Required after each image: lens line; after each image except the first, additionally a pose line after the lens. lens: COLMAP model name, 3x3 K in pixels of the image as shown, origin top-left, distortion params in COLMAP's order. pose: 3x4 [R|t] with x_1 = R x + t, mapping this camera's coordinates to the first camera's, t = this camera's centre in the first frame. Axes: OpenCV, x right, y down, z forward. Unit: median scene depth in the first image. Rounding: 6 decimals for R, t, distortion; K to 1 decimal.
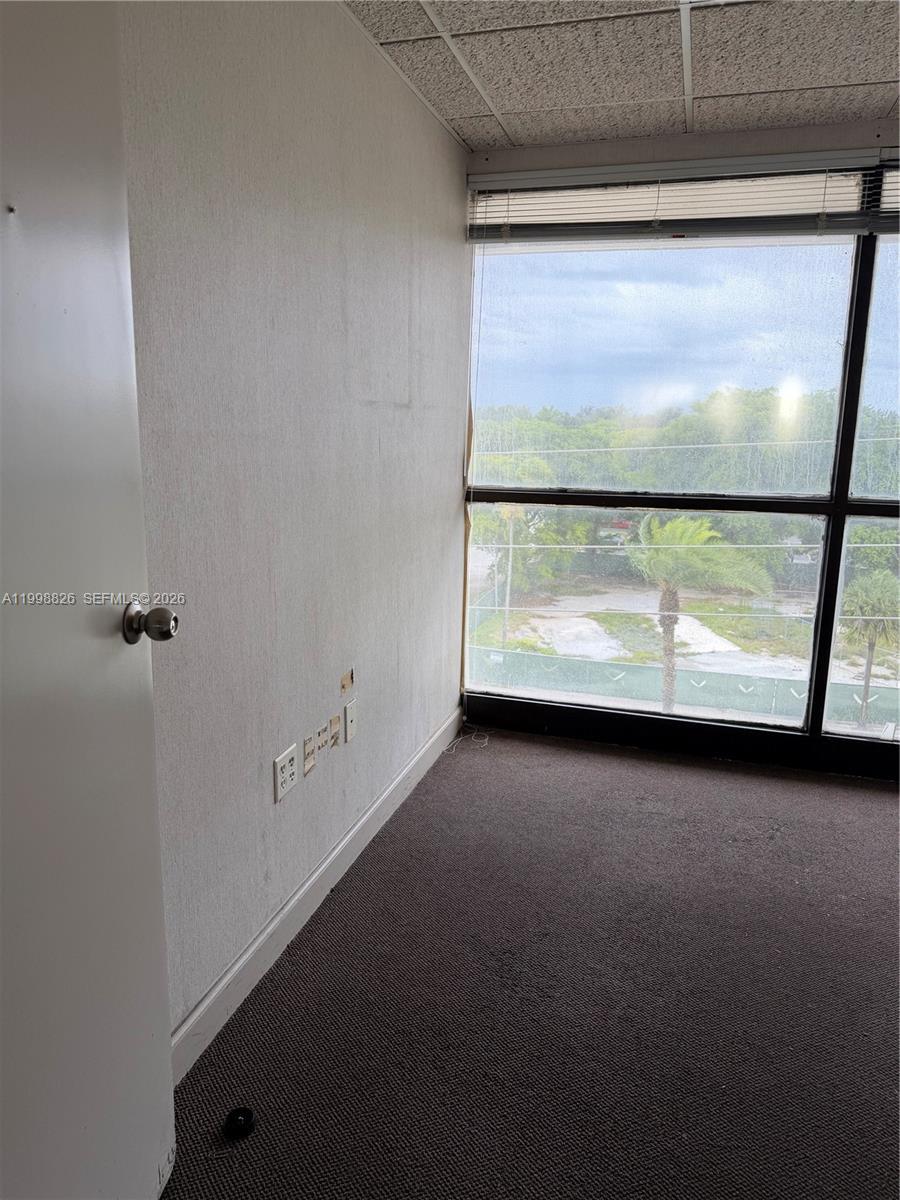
lens RADIAL K [[844.6, 0, 444.0], [0, 844.6, 604.0], [0, 0, 1]] dist [0.021977, -0.023796]
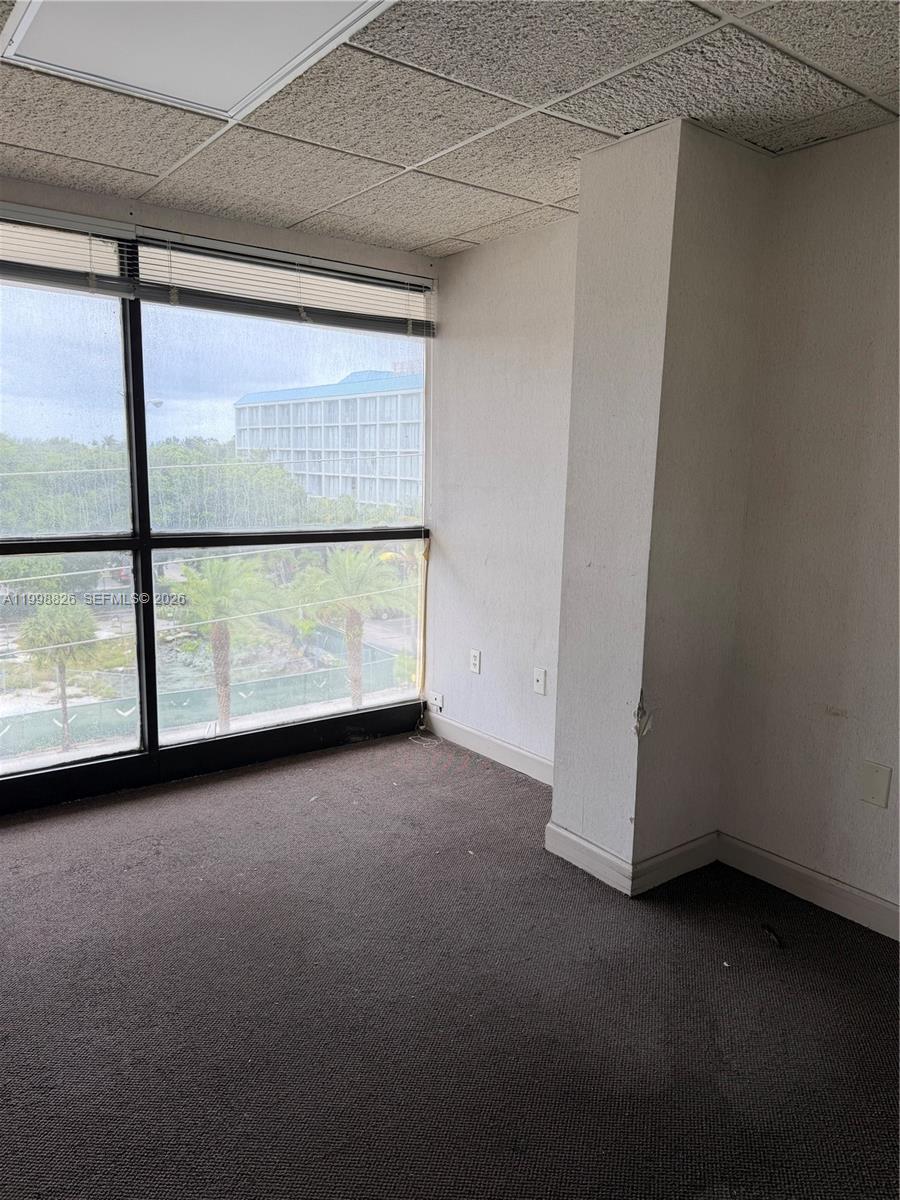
lens RADIAL K [[844.6, 0, 451.2], [0, 844.6, 611.5], [0, 0, 1]] dist [0.021977, -0.023796]
pose [[0.600396, -0.141679, 0.787052, -0.178793], [0.158881, 0.985695, 0.056236, -0.024692], [-0.783761, 0.091283, 0.614318, 0.021012]]
